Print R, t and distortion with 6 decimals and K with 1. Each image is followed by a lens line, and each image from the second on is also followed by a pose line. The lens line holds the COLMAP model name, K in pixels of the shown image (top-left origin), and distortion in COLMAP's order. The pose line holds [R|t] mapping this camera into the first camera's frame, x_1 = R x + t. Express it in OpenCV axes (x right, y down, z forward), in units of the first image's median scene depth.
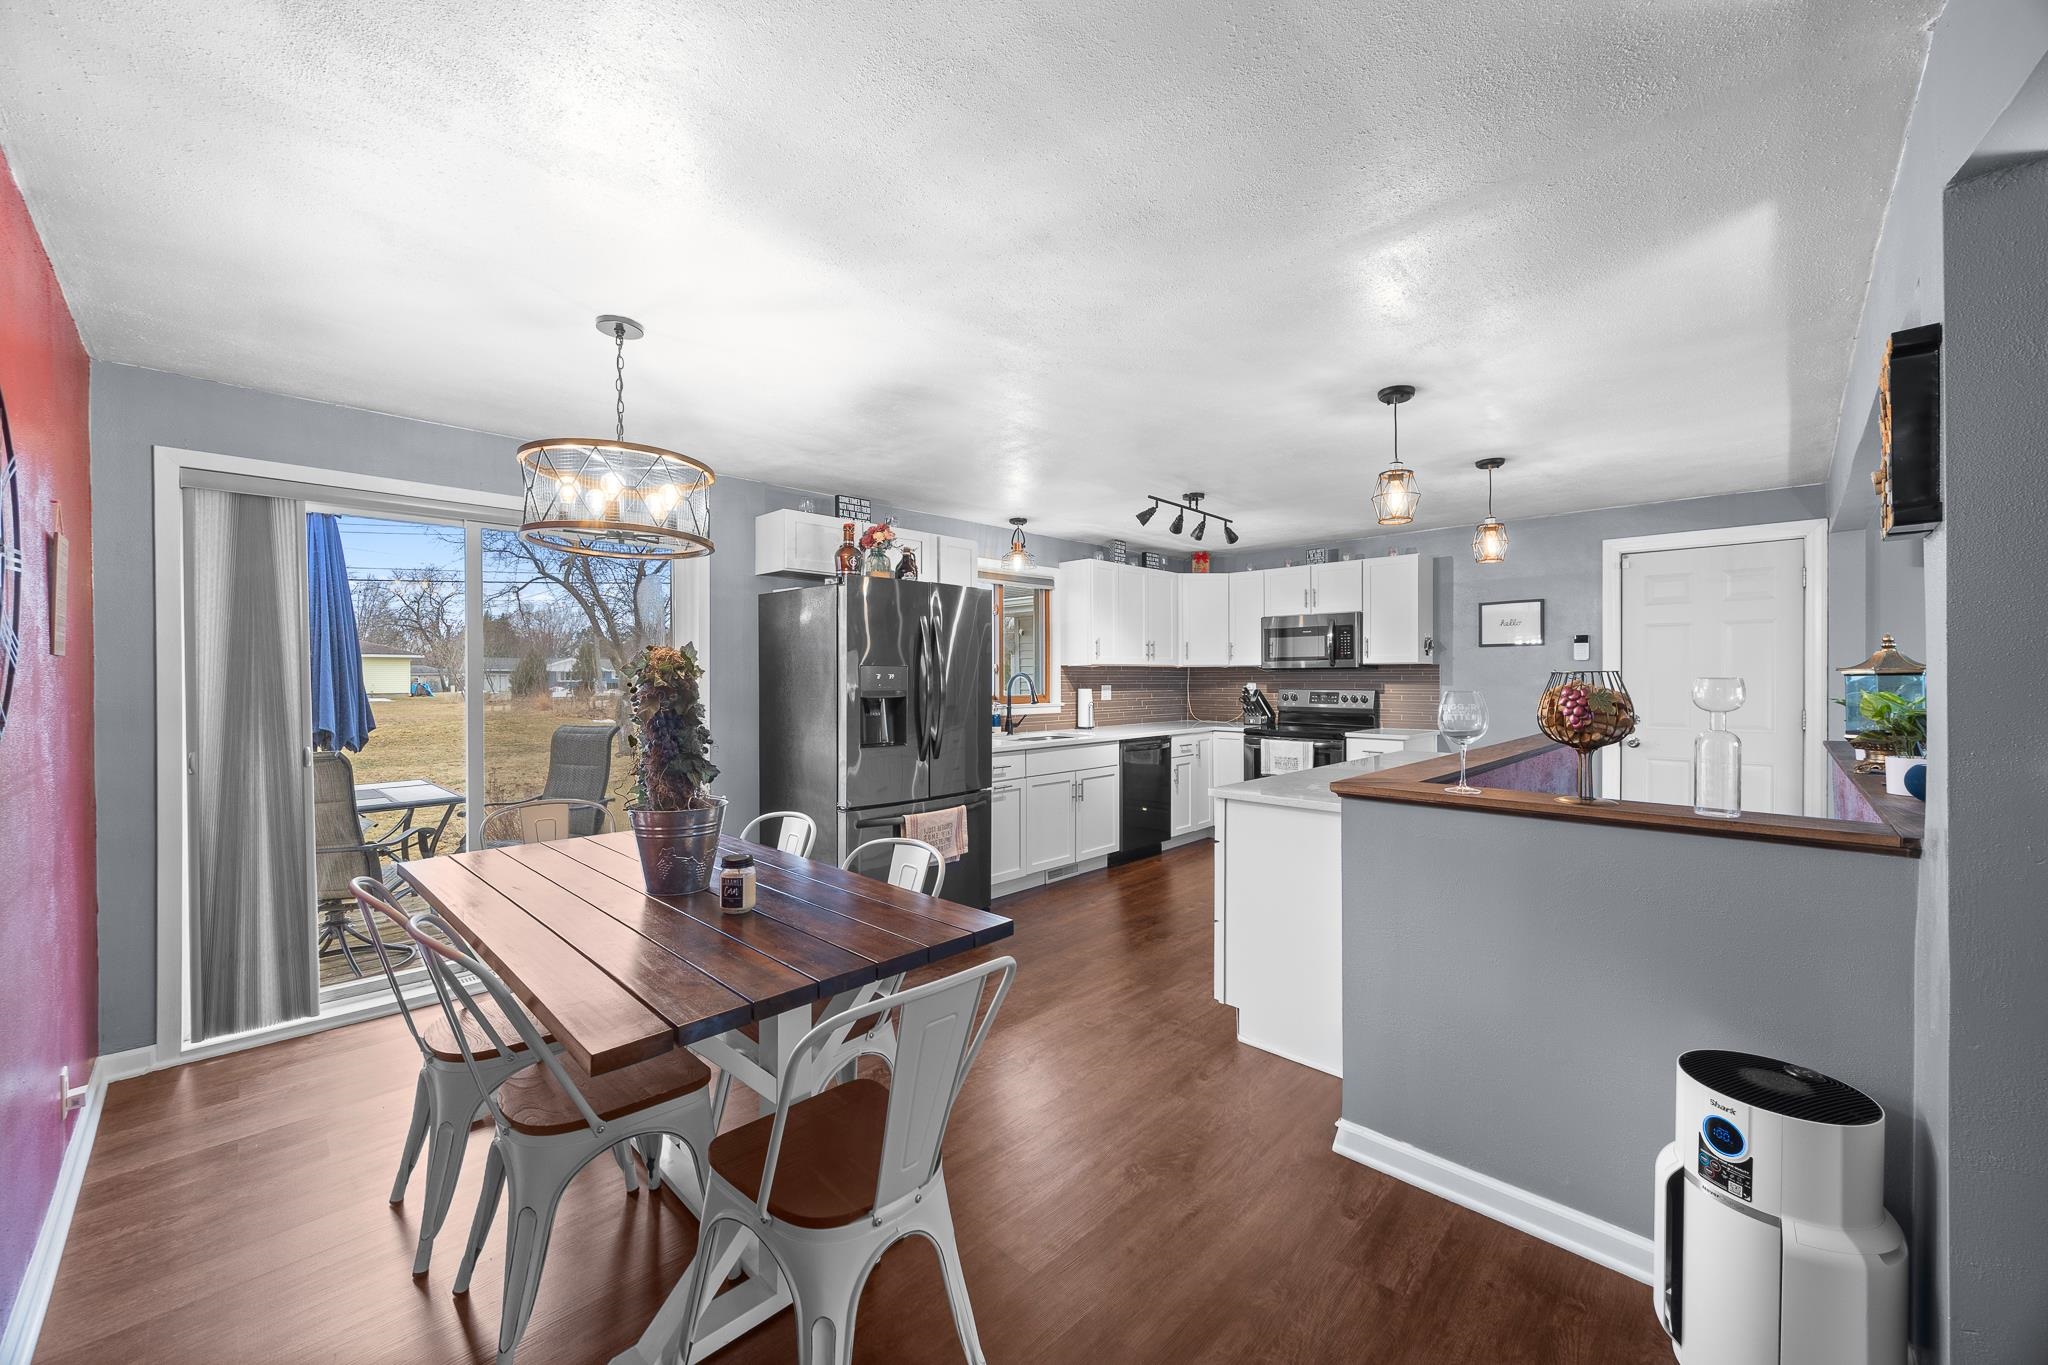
lens RADIAL K [[783.8, 0, 1013.8], [0, 783.8, 690.7], [0, 0, 1]] dist [-0.003053, -0.000025]
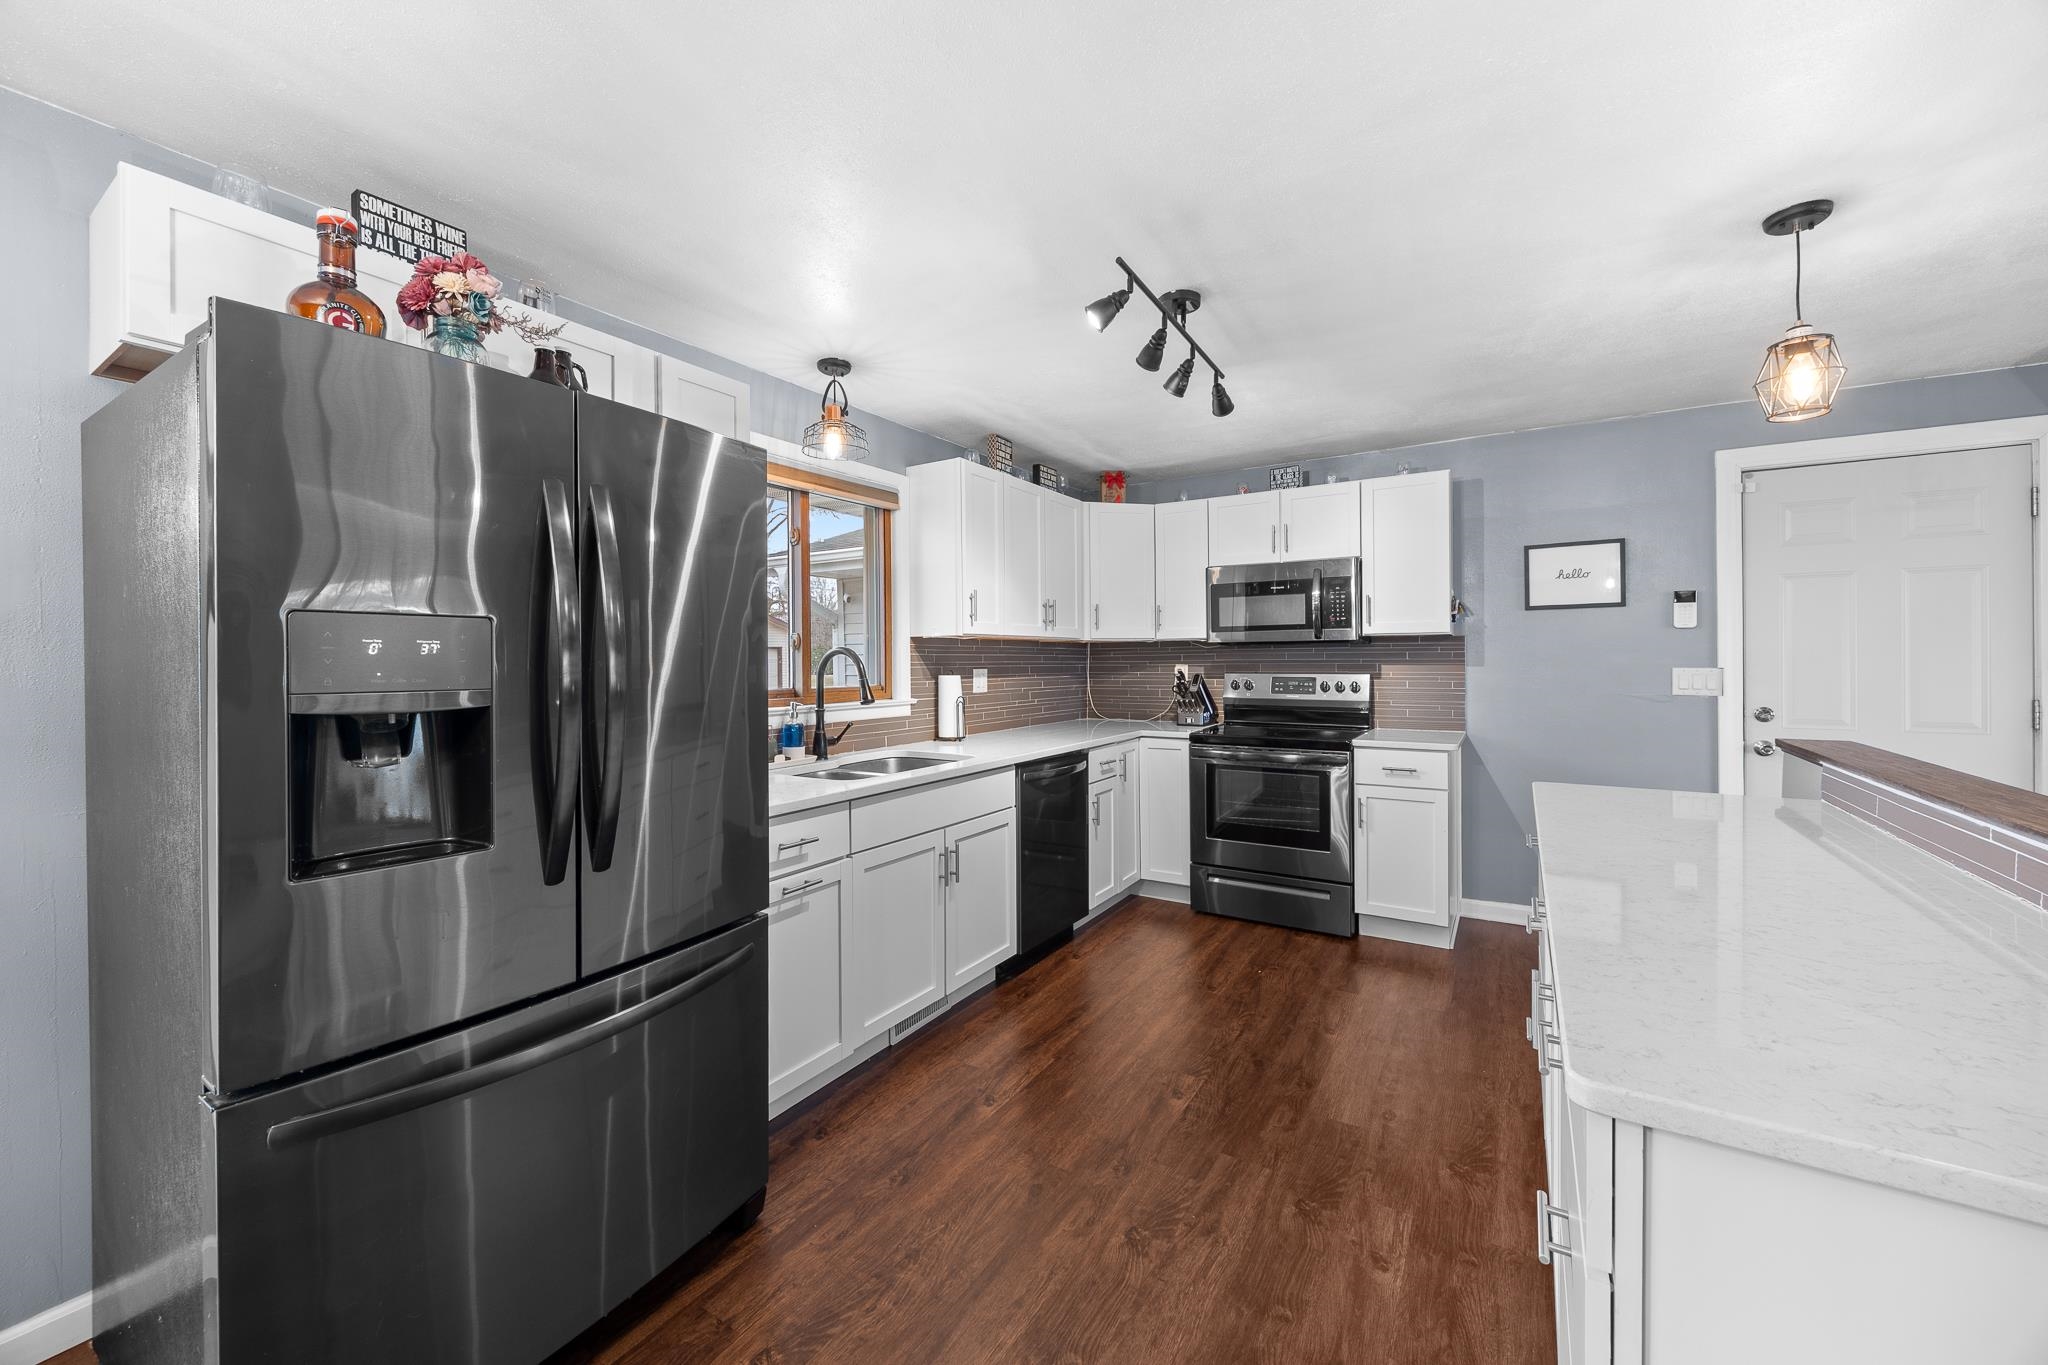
lens RADIAL K [[783.8, 0, 1009.7], [0, 783.8, 661.8], [0, 0, 1]] dist [-0.003053, -0.000025]
pose [[0.978498, -0.004122, 0.206214, 0.010526], [0.007439, 0.999855, -0.015314, -0.003201], [-0.206121, 0.016519, 0.978387, 0.410651]]
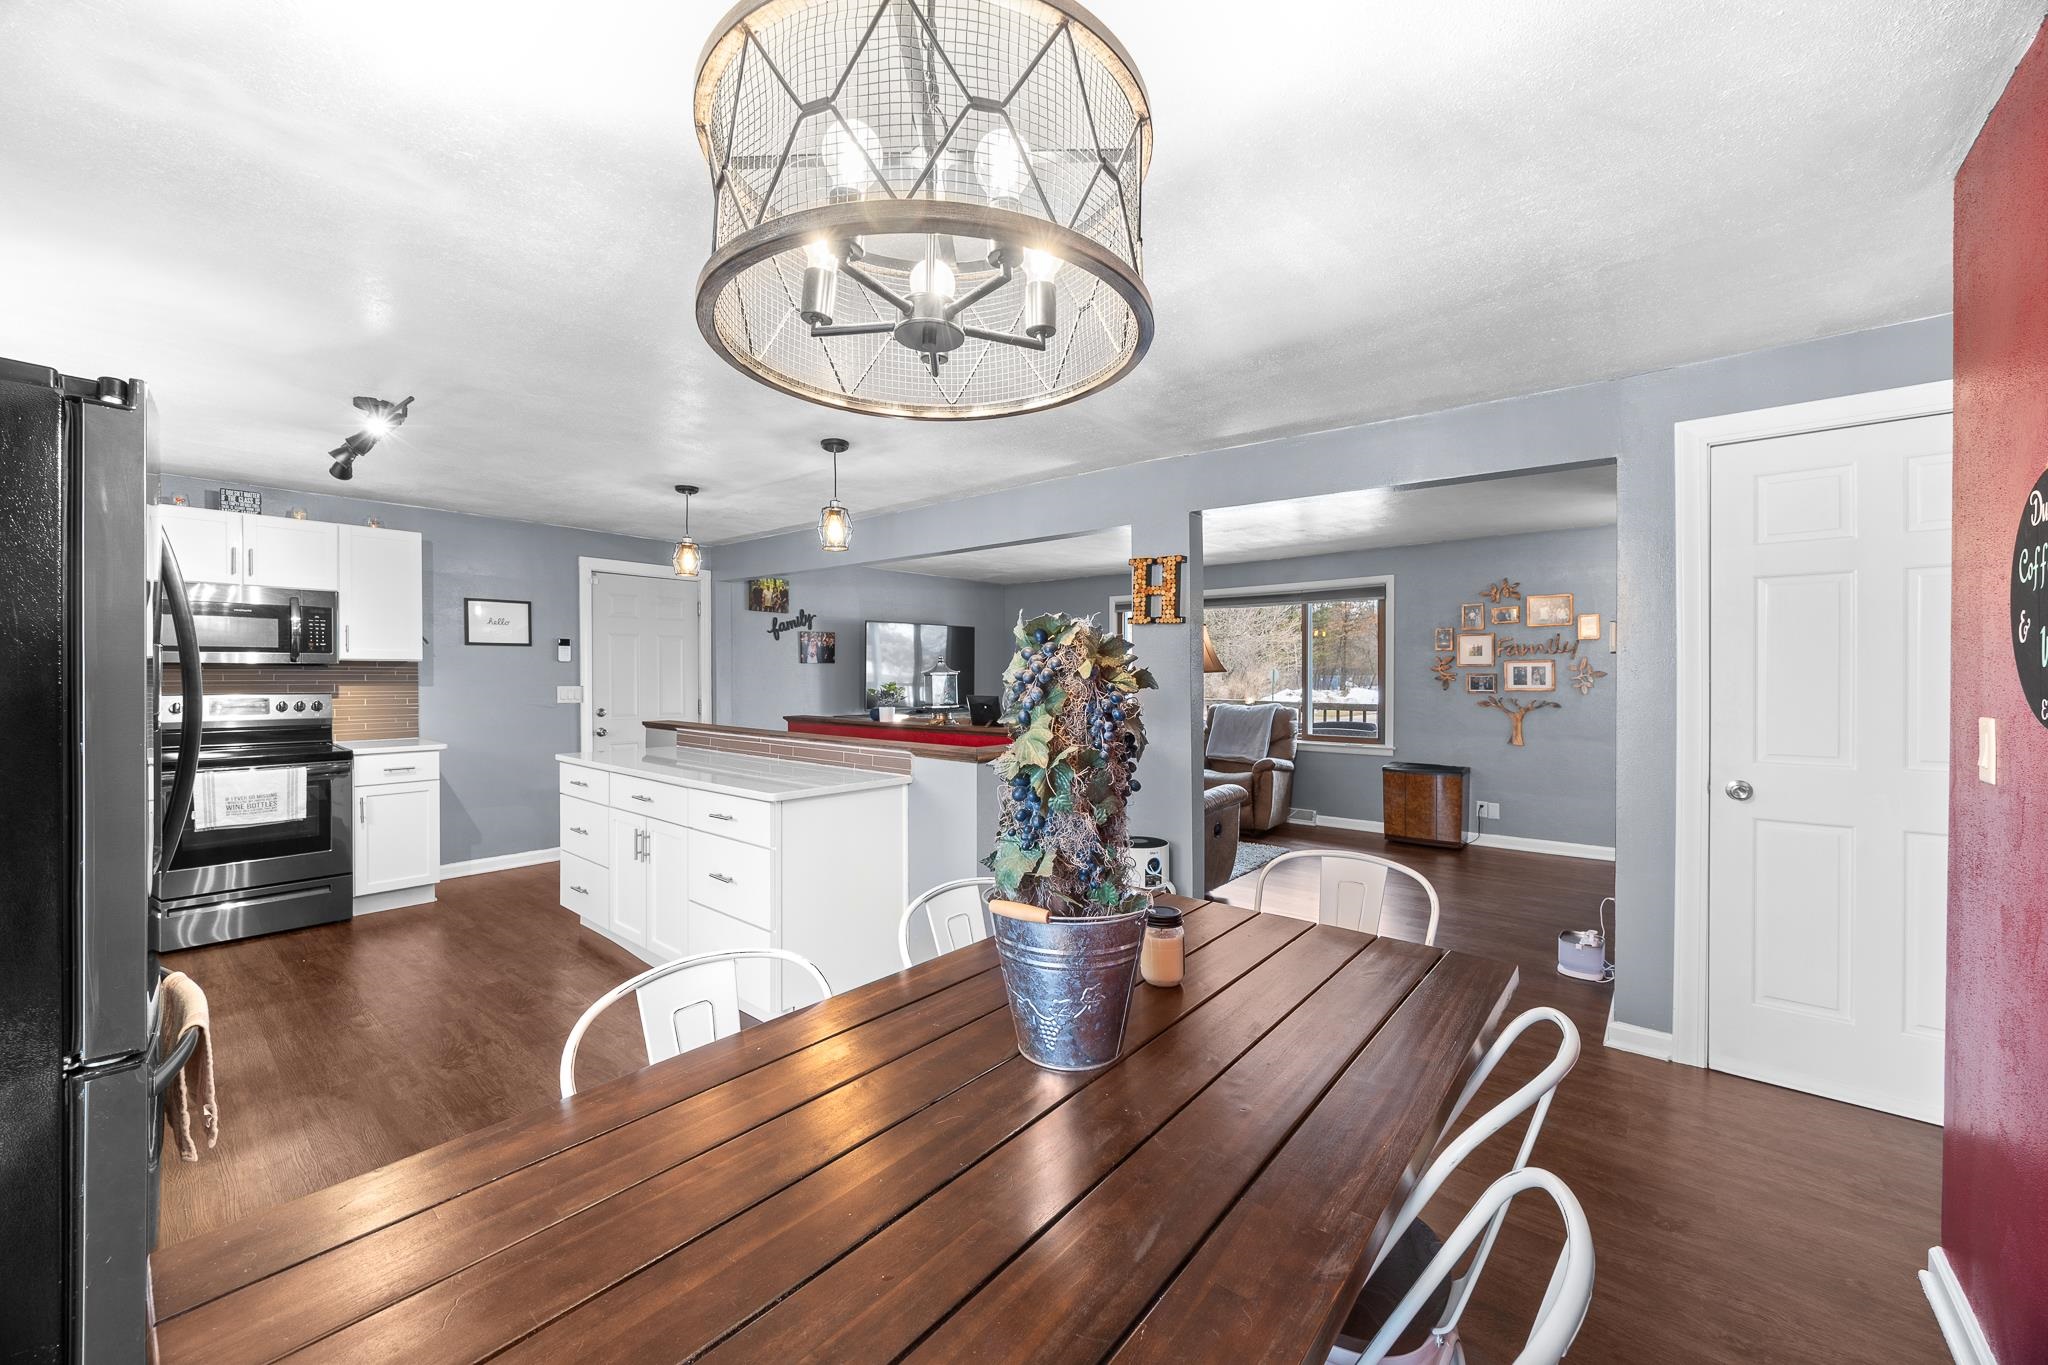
lens RADIAL K [[783.8, 0, 1020.8], [0, 783.8, 679.6], [0, 0, 1]] dist [-0.003053, -0.000025]
pose [[-0.073286, -0.002338, 0.997308, -0.373113], [0.017426, 0.999842, 0.003625, -0.005806], [-0.997159, 0.017645, -0.073234, 0.397229]]
